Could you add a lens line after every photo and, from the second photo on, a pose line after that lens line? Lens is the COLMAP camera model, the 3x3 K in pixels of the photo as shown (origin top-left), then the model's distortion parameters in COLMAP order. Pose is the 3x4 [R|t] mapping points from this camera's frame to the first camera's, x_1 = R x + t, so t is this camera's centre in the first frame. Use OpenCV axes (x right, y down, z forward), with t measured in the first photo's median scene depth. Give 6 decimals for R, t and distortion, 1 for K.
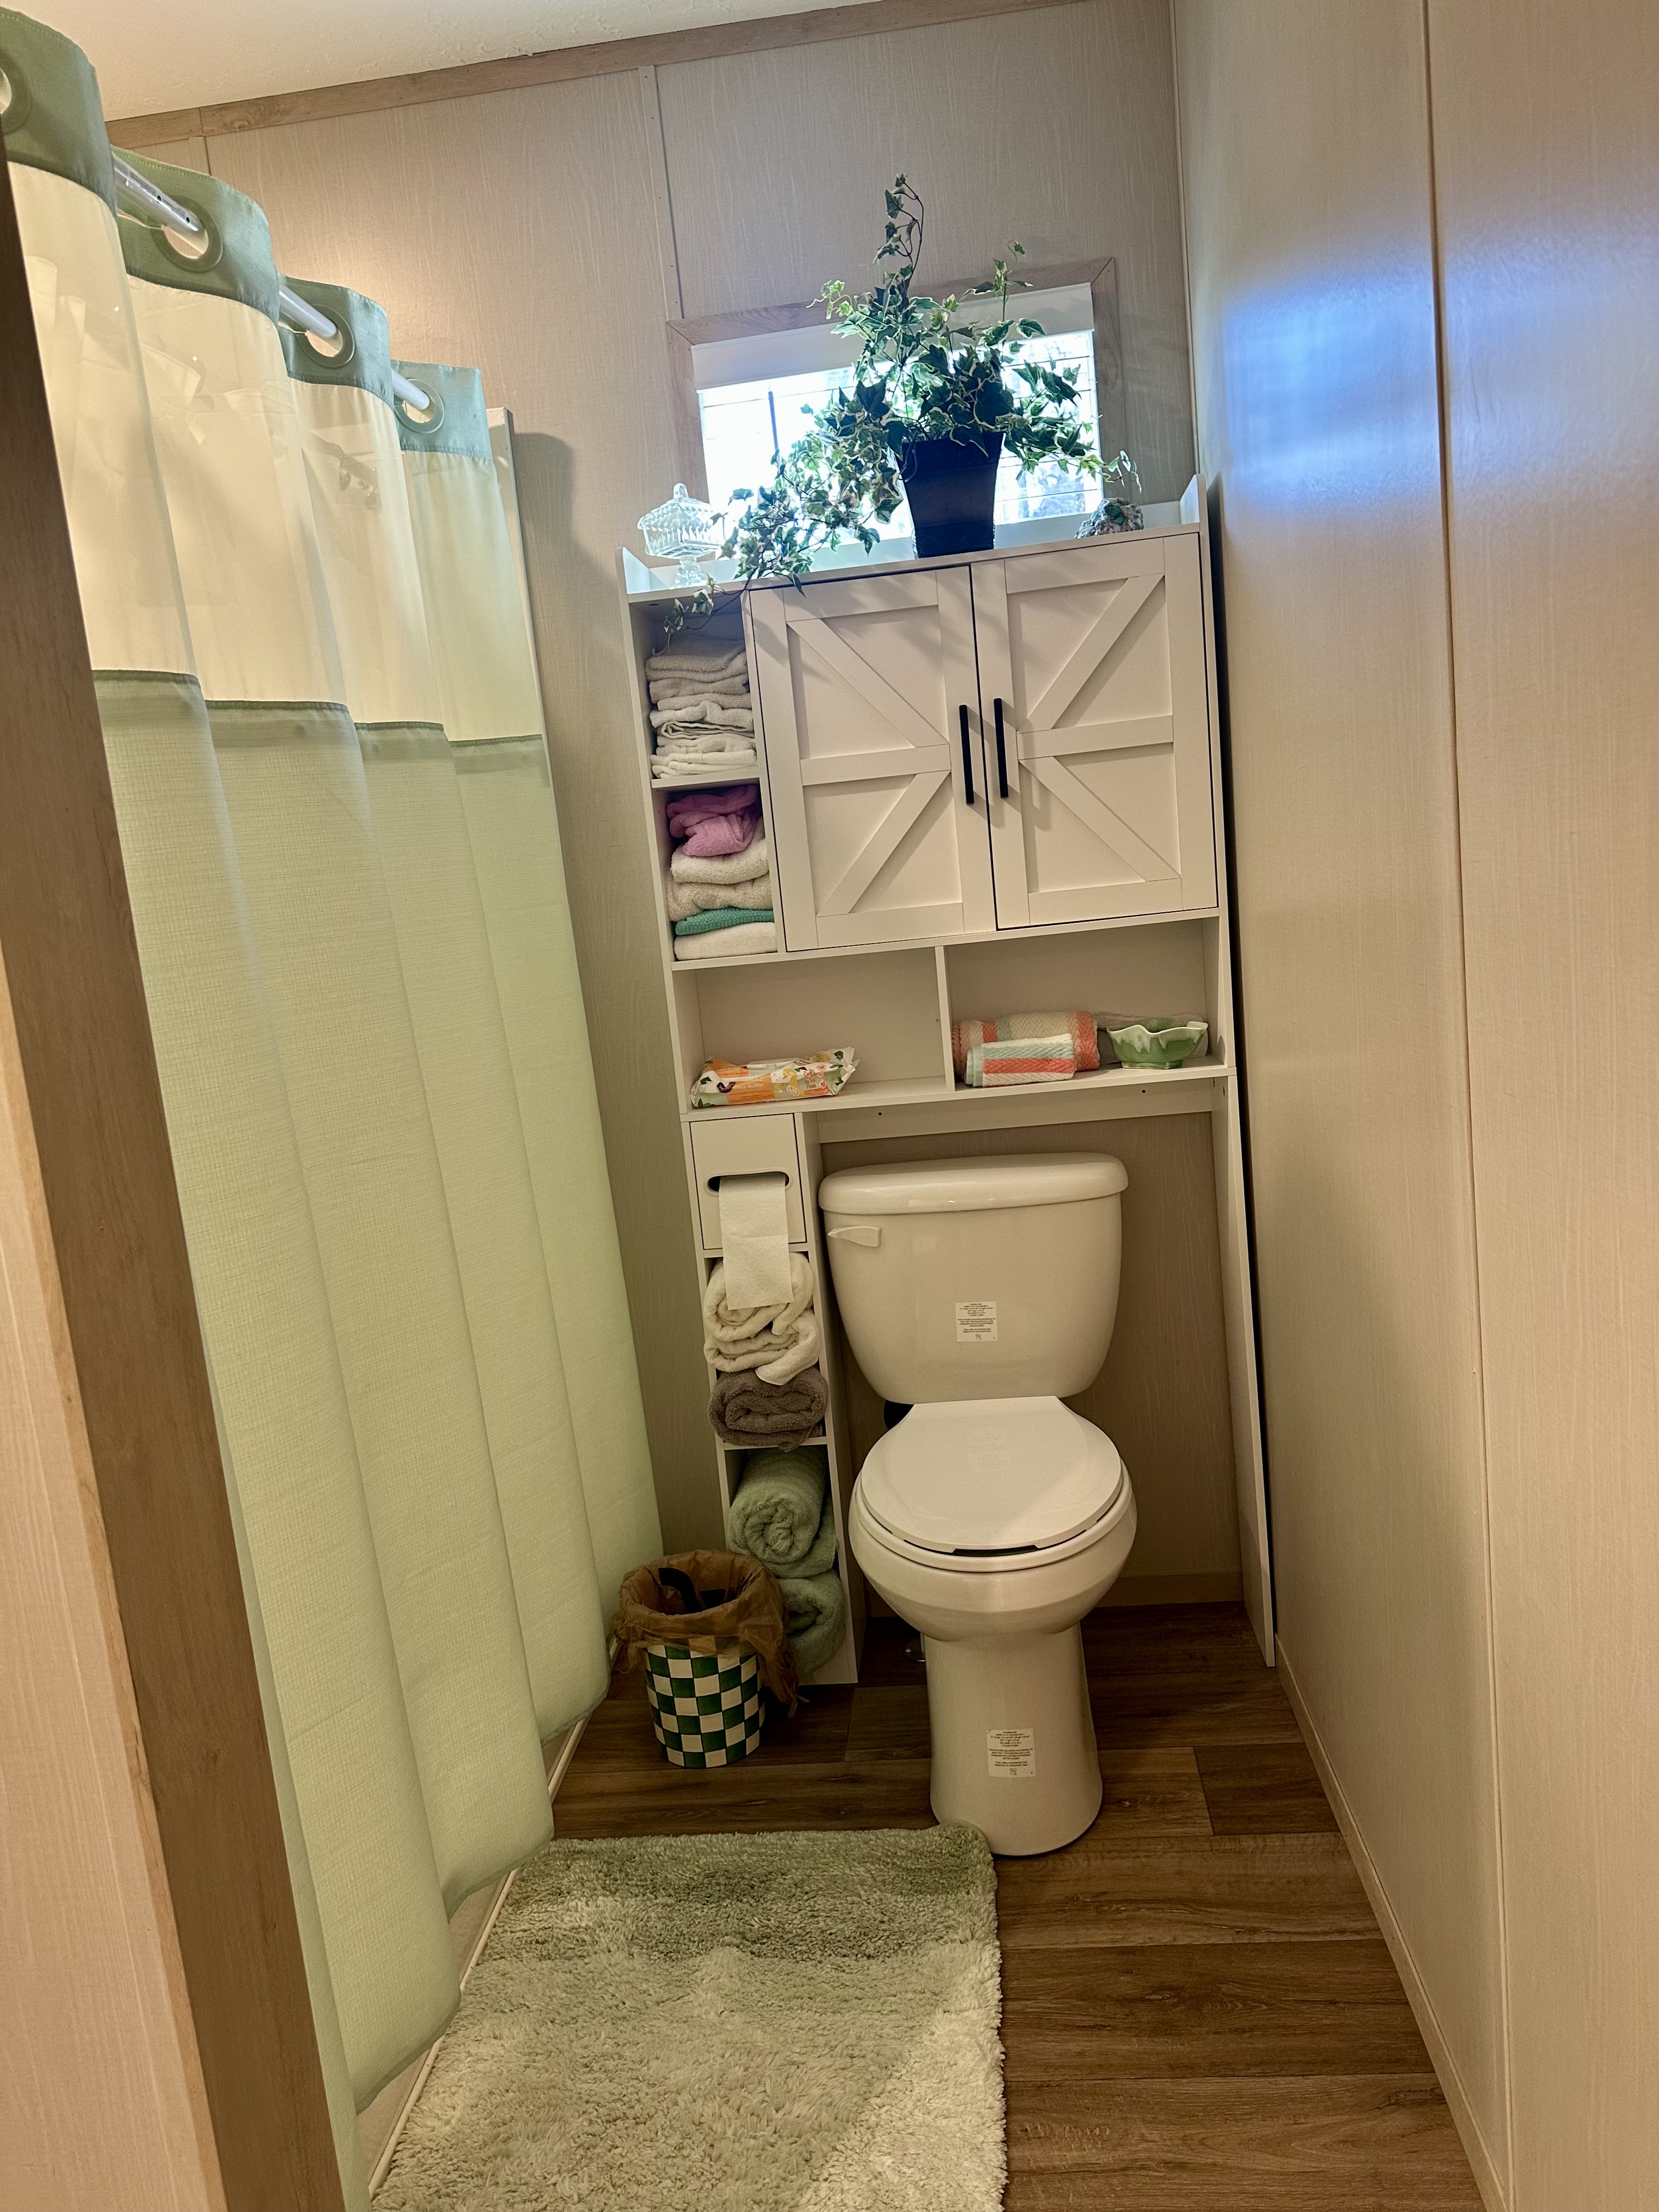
lens RADIAL K [[1559.6, 0, 701.1], [0, 1559.6, 1110.0], [0, 0, 1]] dist [0.081244, -0.093112]
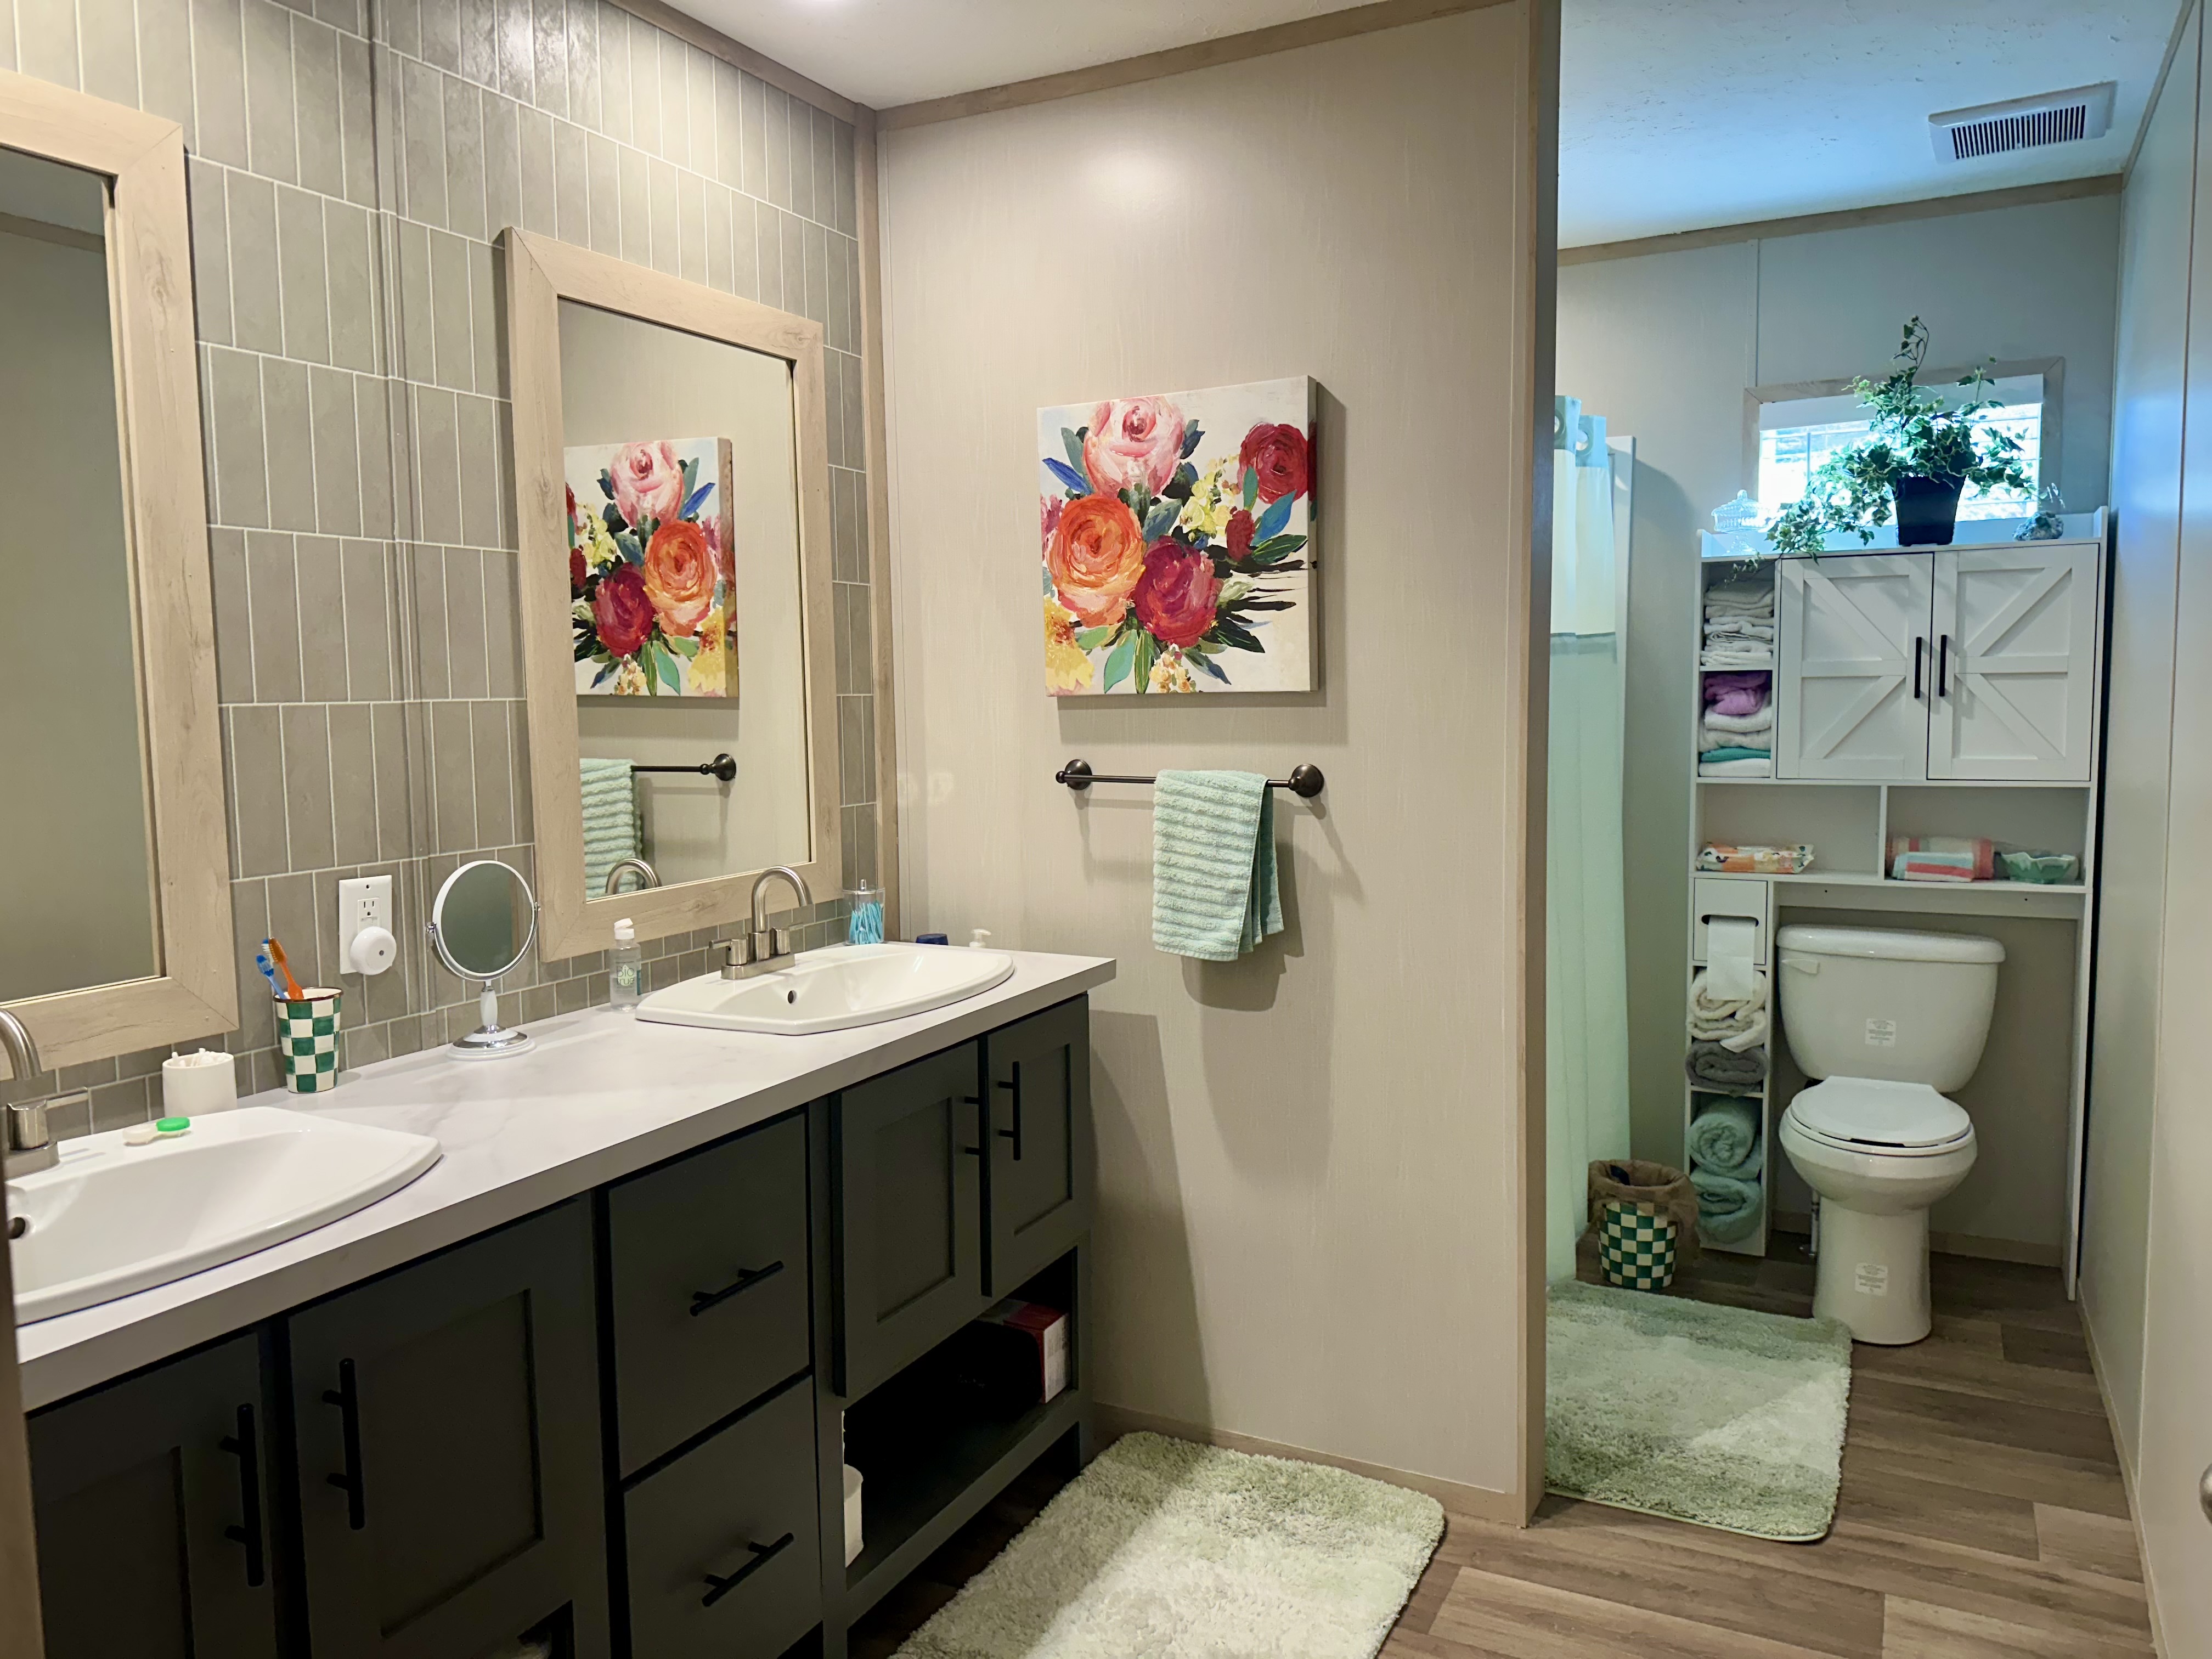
lens RADIAL K [[1559.6, 0, 1095.6], [0, 1559.6, 835.9], [0, 0, 1]] dist [0.081244, -0.093112]
pose [[0.947412, 0.118898, -0.297109, -0.118500], [-0.128013, 0.991708, -0.011342, 0.063701], [0.293296, 0.048780, 0.954776, -0.738797]]
